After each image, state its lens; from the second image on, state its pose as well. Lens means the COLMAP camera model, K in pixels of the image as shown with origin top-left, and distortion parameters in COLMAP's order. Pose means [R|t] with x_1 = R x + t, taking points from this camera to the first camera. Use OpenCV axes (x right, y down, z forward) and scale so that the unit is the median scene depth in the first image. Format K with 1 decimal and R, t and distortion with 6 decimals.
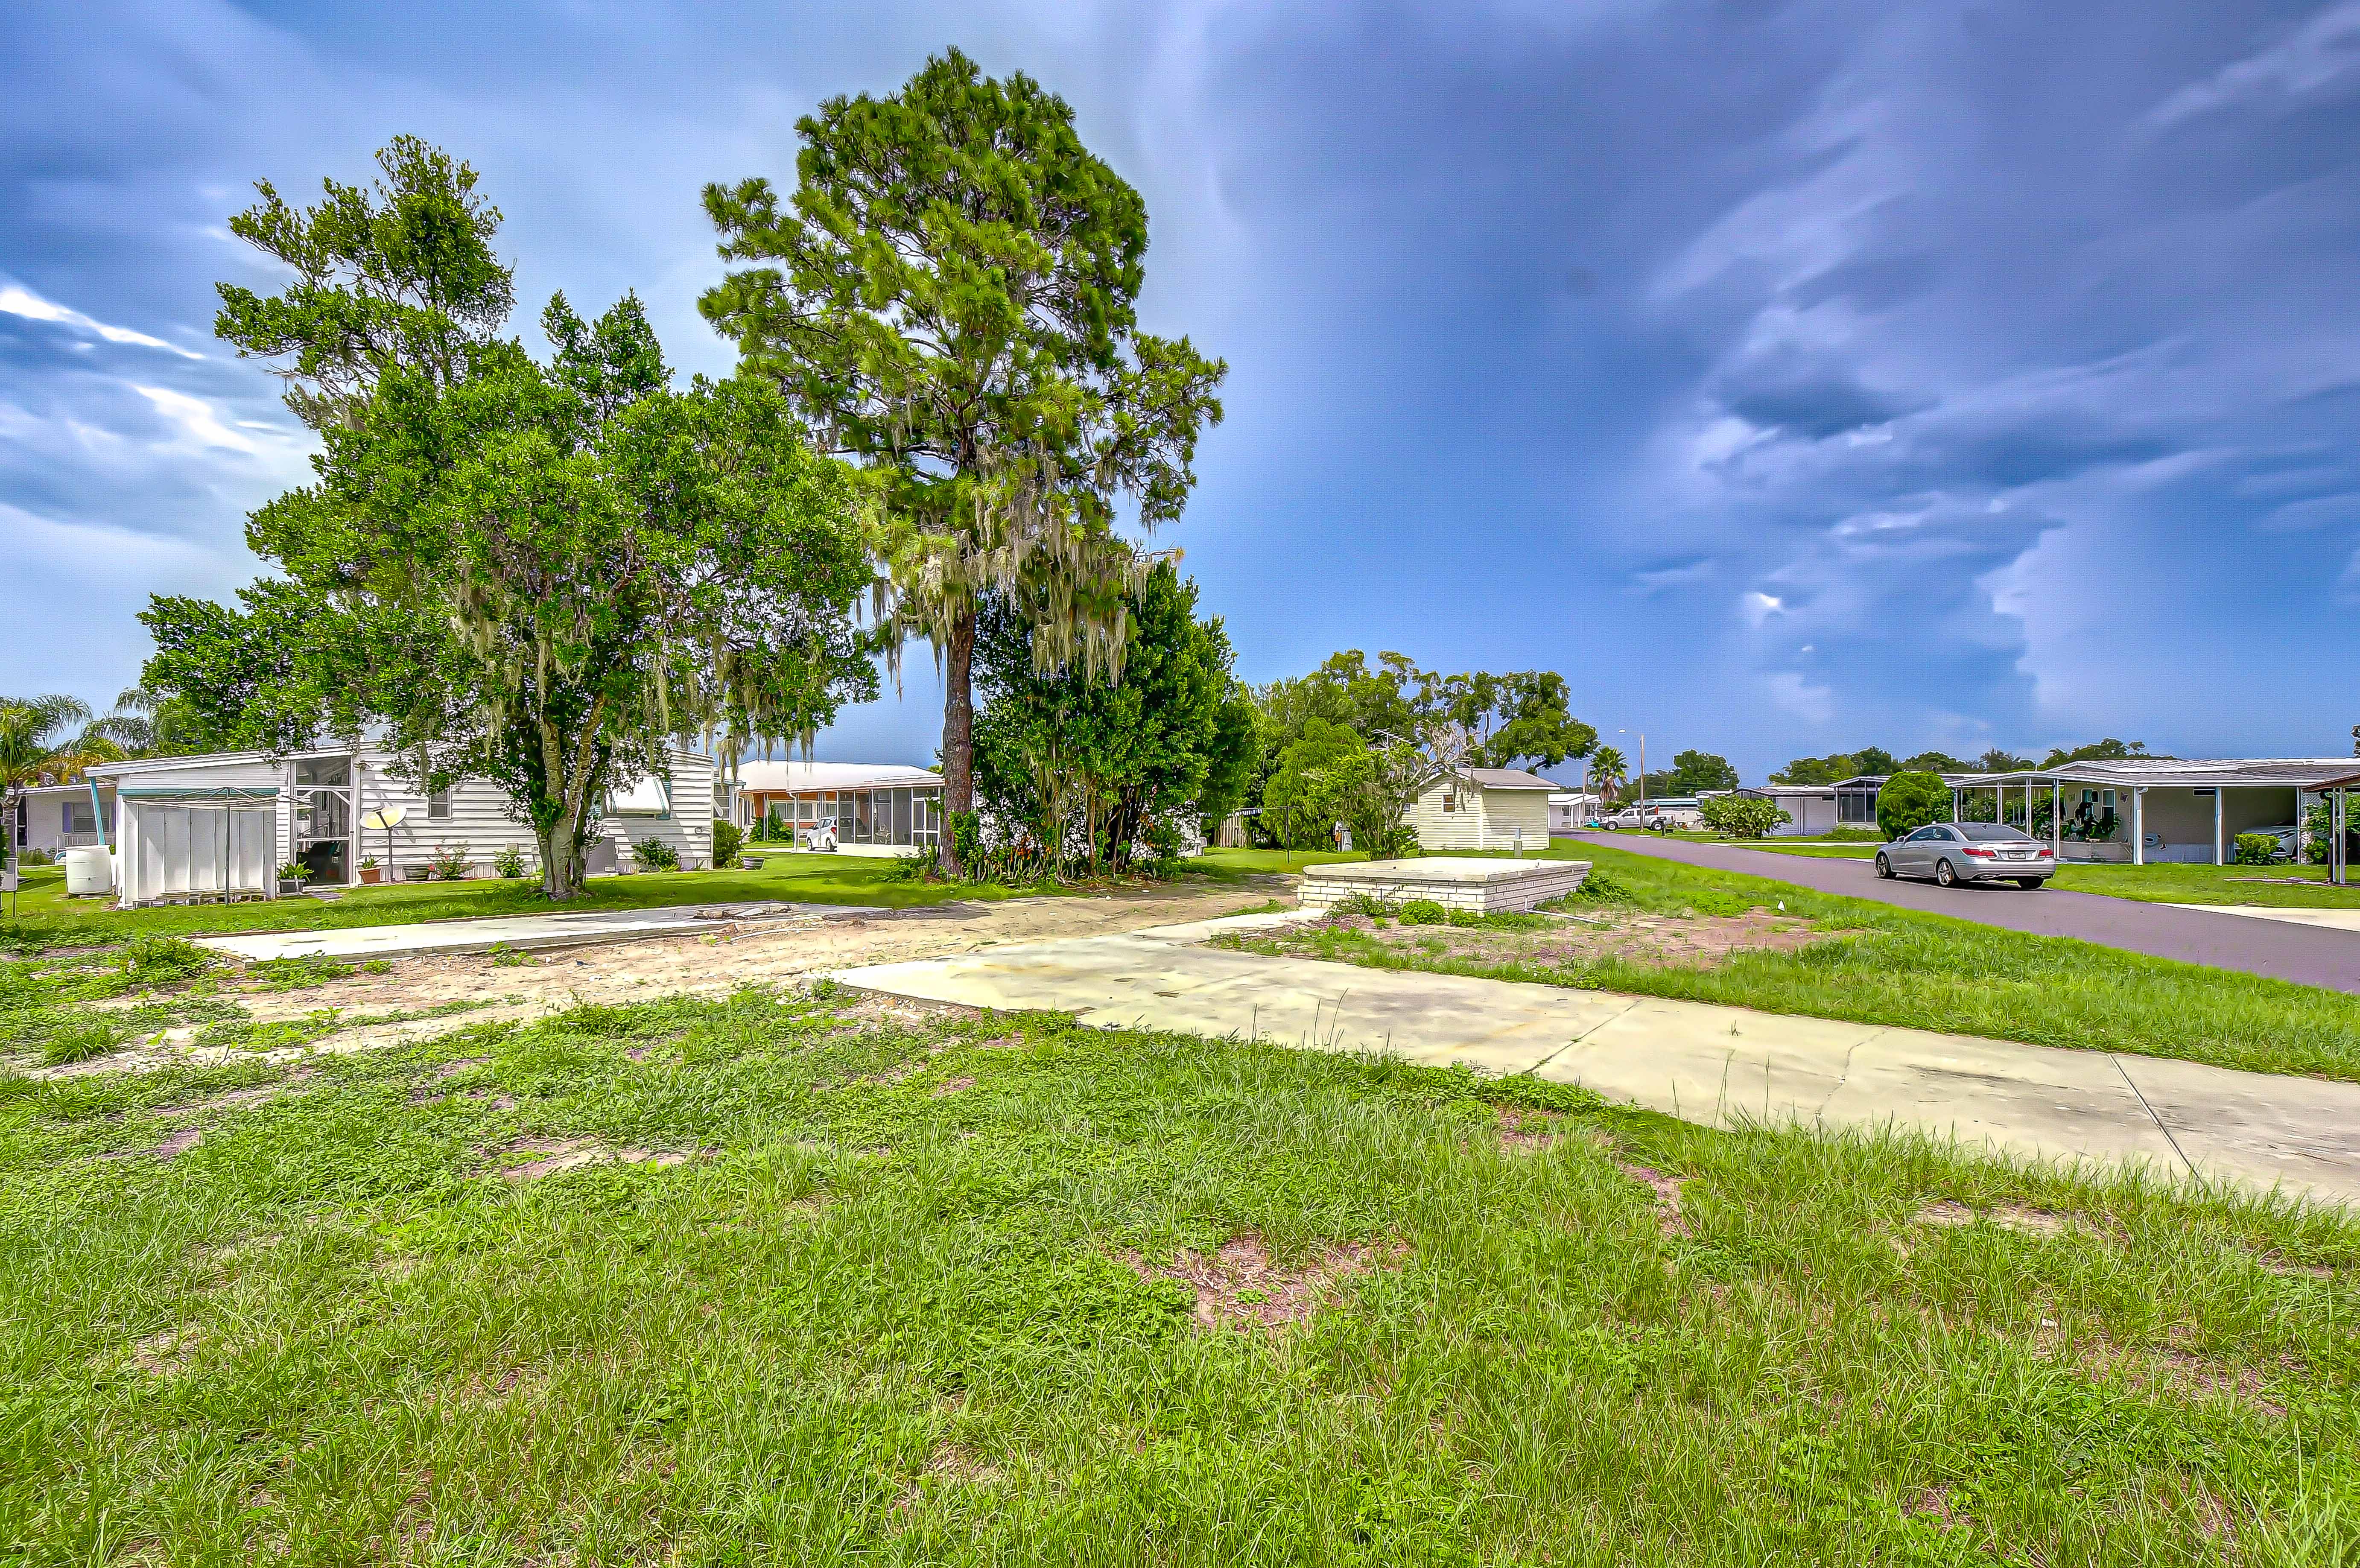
lens RADIAL K [[1034.3, 0, 1193.8], [0, 1034.3, 838.4], [0, 0, 1]] dist [0.005390, -0.004747]
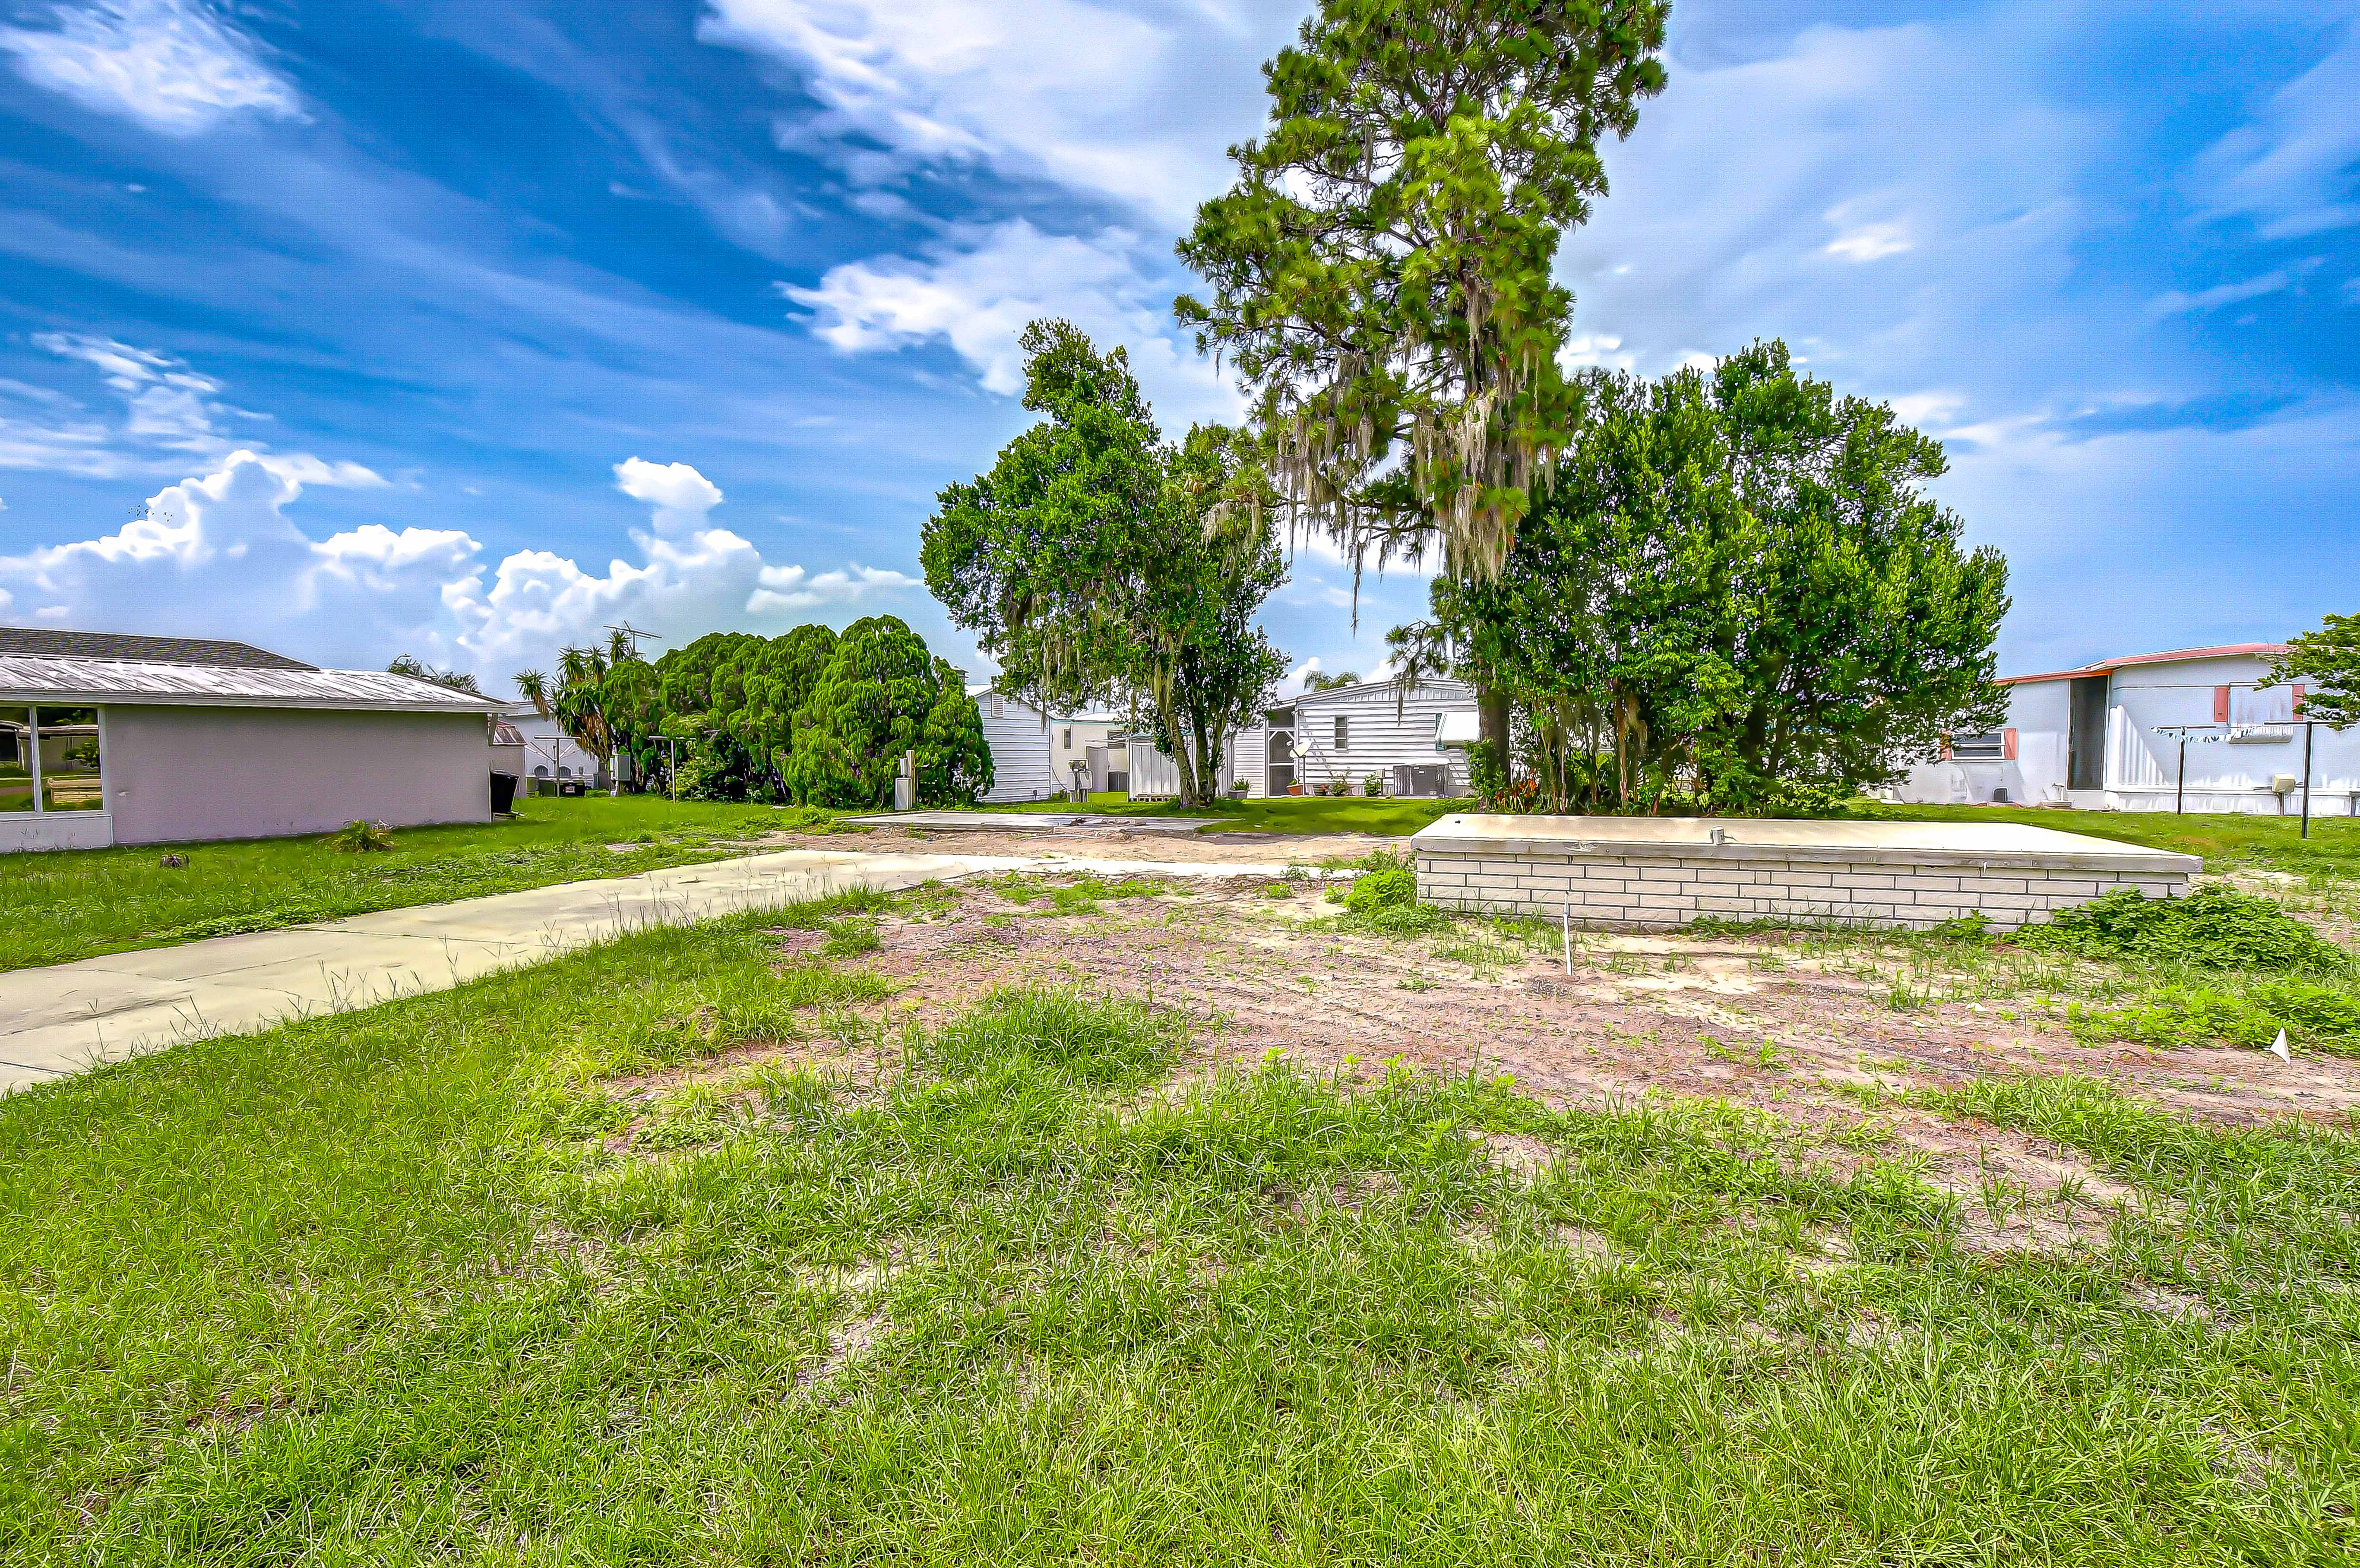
lens RADIAL K [[1034.3, 0, 1210.7], [0, 1034.3, 831.0], [0, 0, 1]] dist [0.005390, -0.004747]
pose [[0.309825, 0.070832, -0.948151, 0.571090], [-0.015286, 0.997463, 0.069520, -0.006649], [0.950671, -0.007046, 0.310122, 0.493207]]
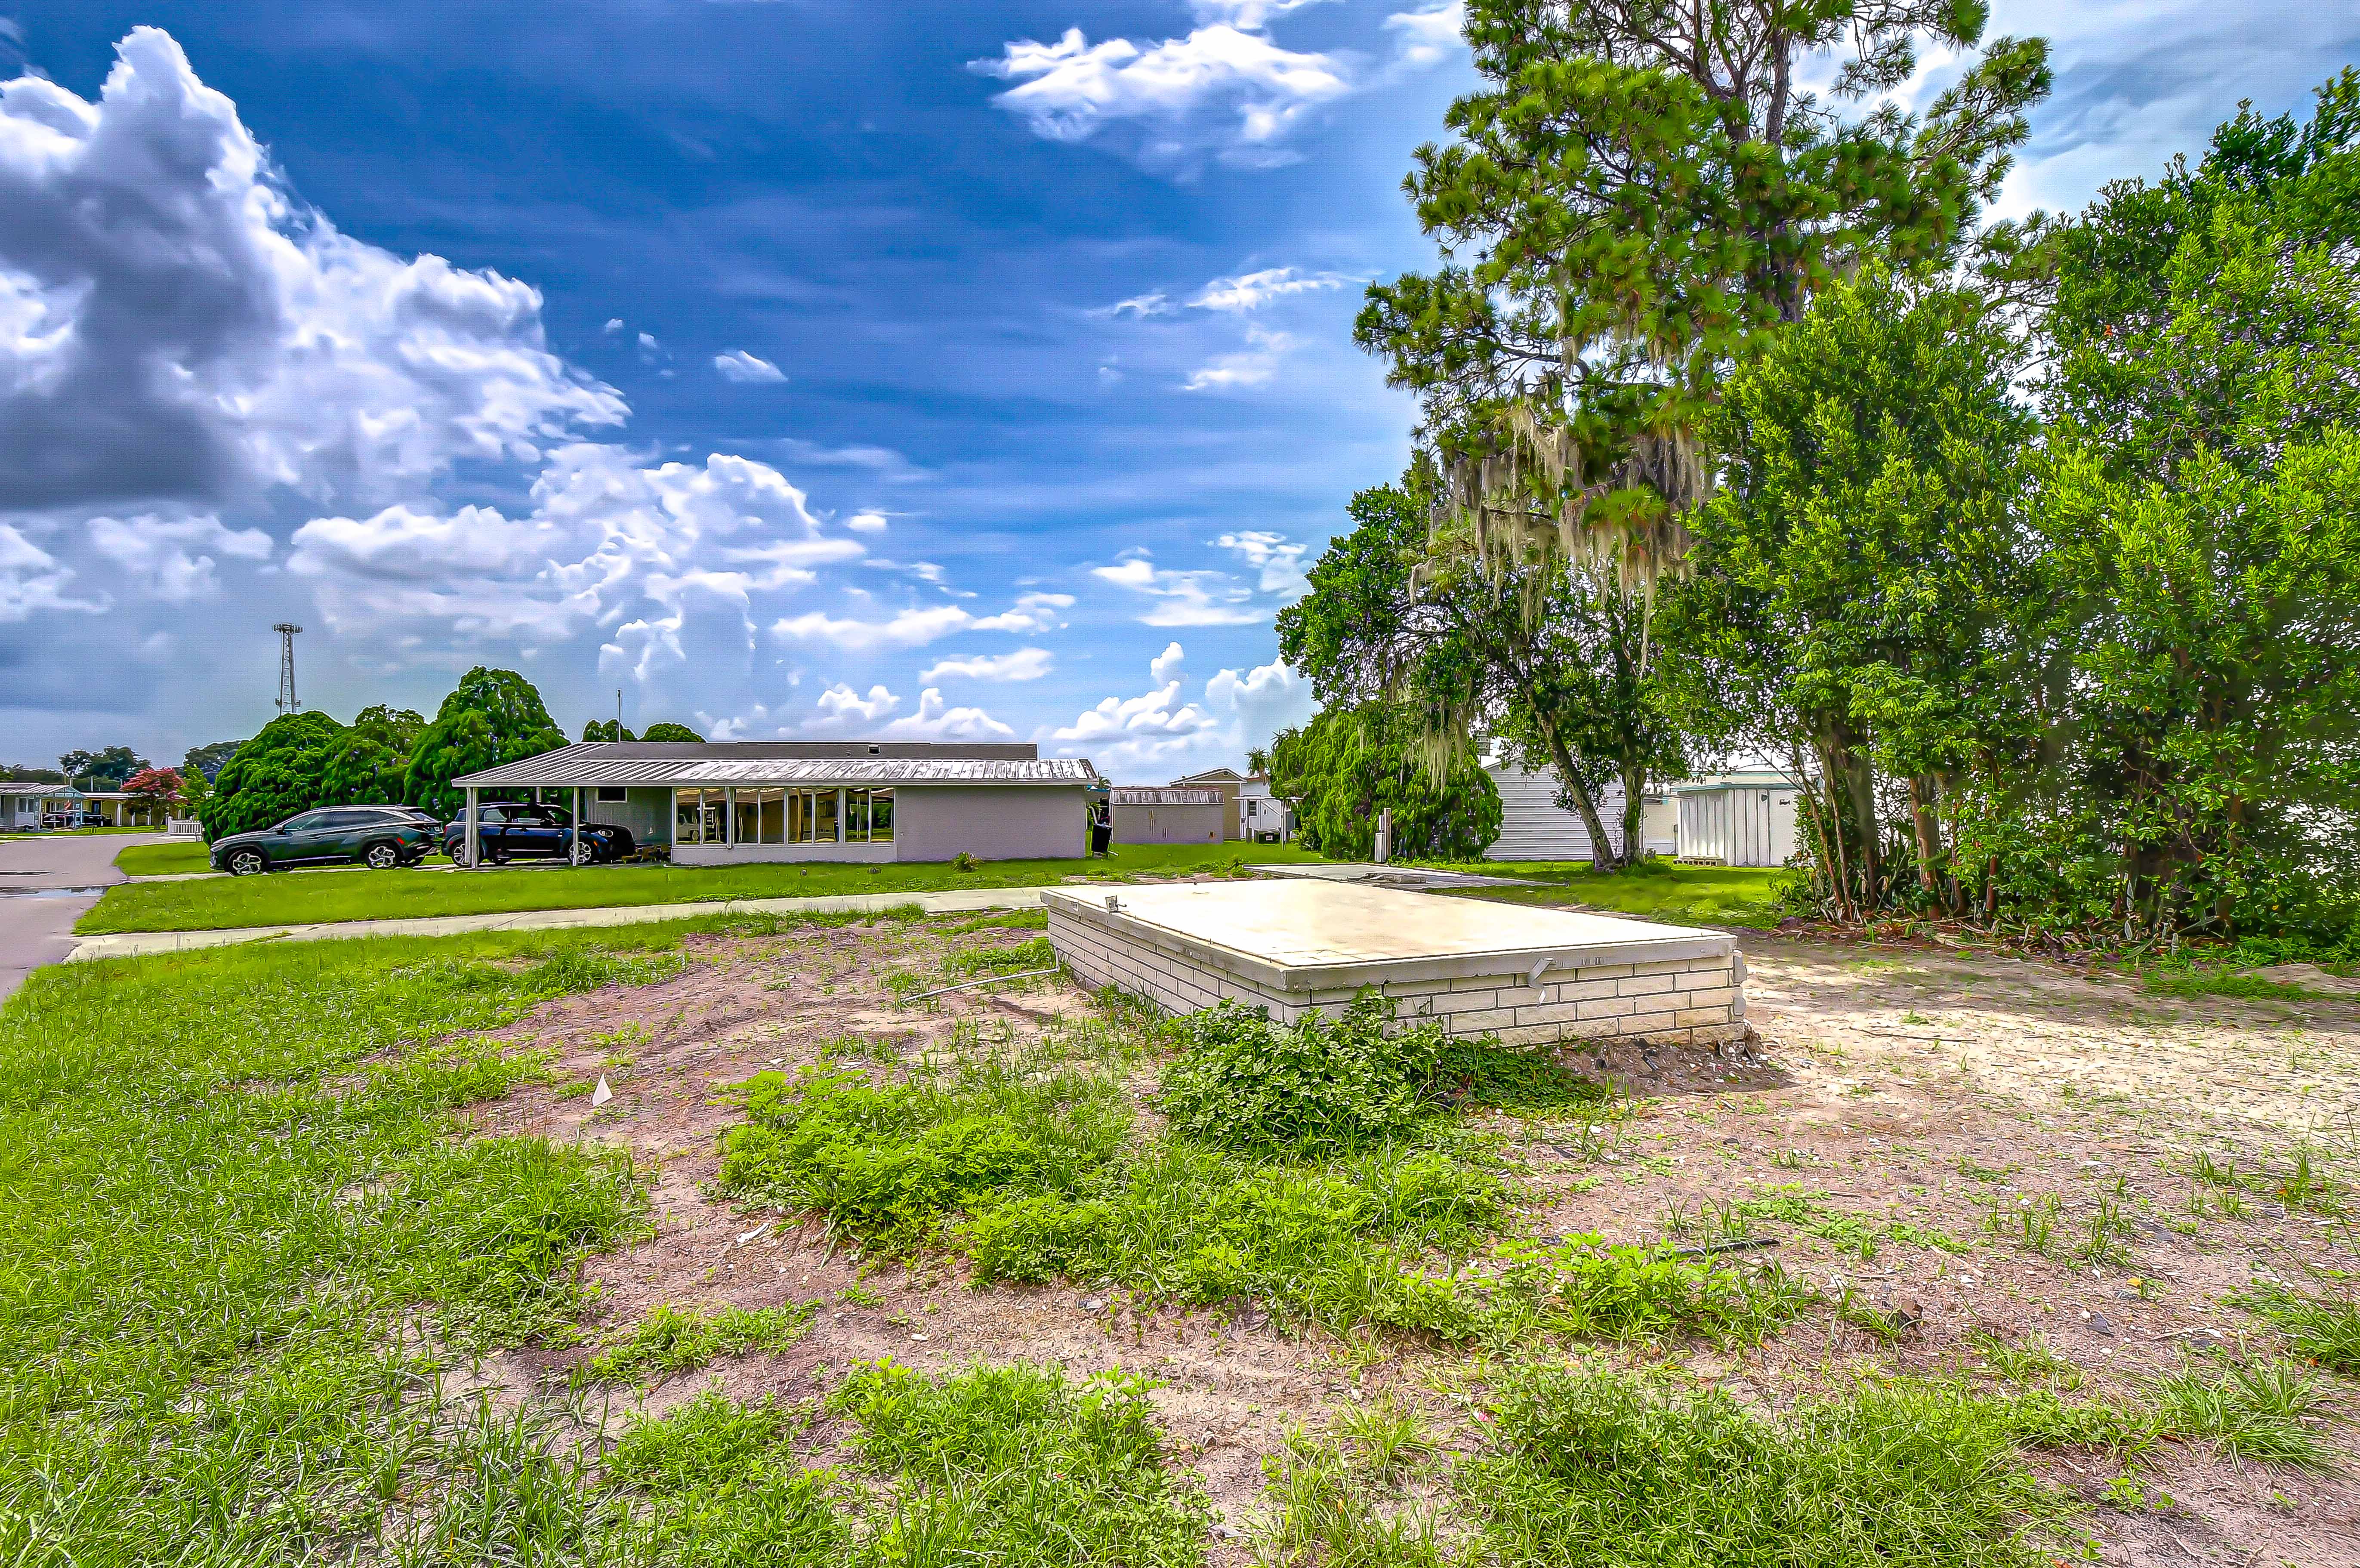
lens RADIAL K [[1034.3, 0, 1181.7], [0, 1034.3, 801.6], [0, 0, 1]] dist [0.005390, -0.004747]
pose [[-0.544507, -0.003193, -0.838750, 0.567266], [-0.010196, 0.999944, 0.002812, -0.019856], [0.838694, 0.010083, -0.544509, 1.022856]]
